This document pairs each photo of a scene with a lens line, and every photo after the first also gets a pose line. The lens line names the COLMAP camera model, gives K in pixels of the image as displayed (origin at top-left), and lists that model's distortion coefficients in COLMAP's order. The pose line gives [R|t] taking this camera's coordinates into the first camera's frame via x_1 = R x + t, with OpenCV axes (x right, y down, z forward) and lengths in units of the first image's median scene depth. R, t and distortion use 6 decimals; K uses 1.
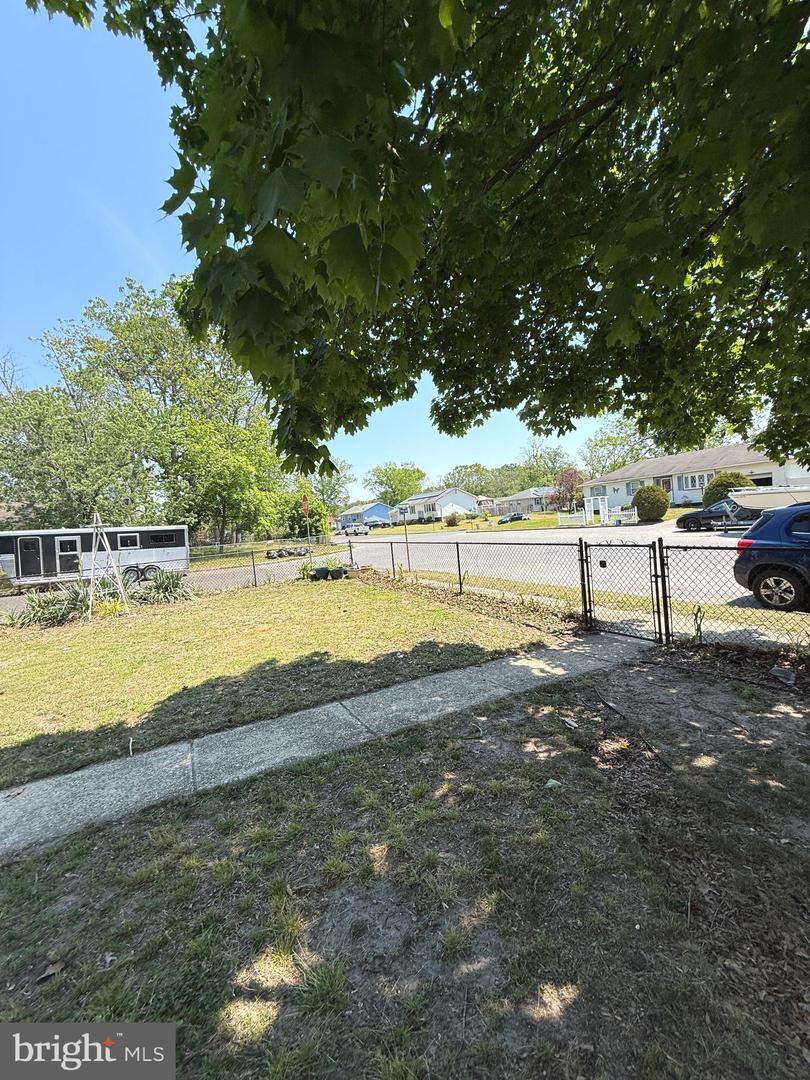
lens RADIAL K [[431.5, 0, 404.9], [0, 431.5, 537.1], [0, 0, 1]] dist [0.002544, -0.000386]
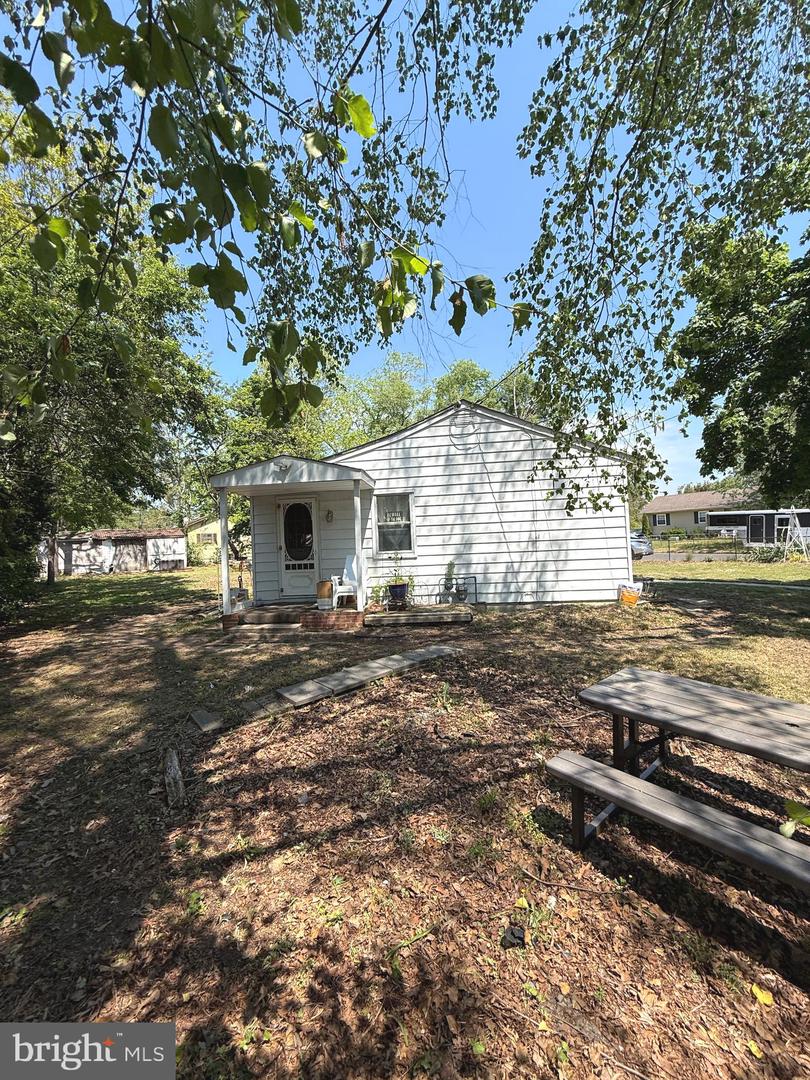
lens RADIAL K [[431.5, 0, 407.0], [0, 431.5, 543.6], [0, 0, 1]] dist [0.002544, -0.000386]
pose [[0.174618, 0.091001, -0.980422, 0.352461], [-0.017423, 0.995850, 0.089330, -0.012839], [0.984482, 0.001483, 0.175479, -0.407895]]
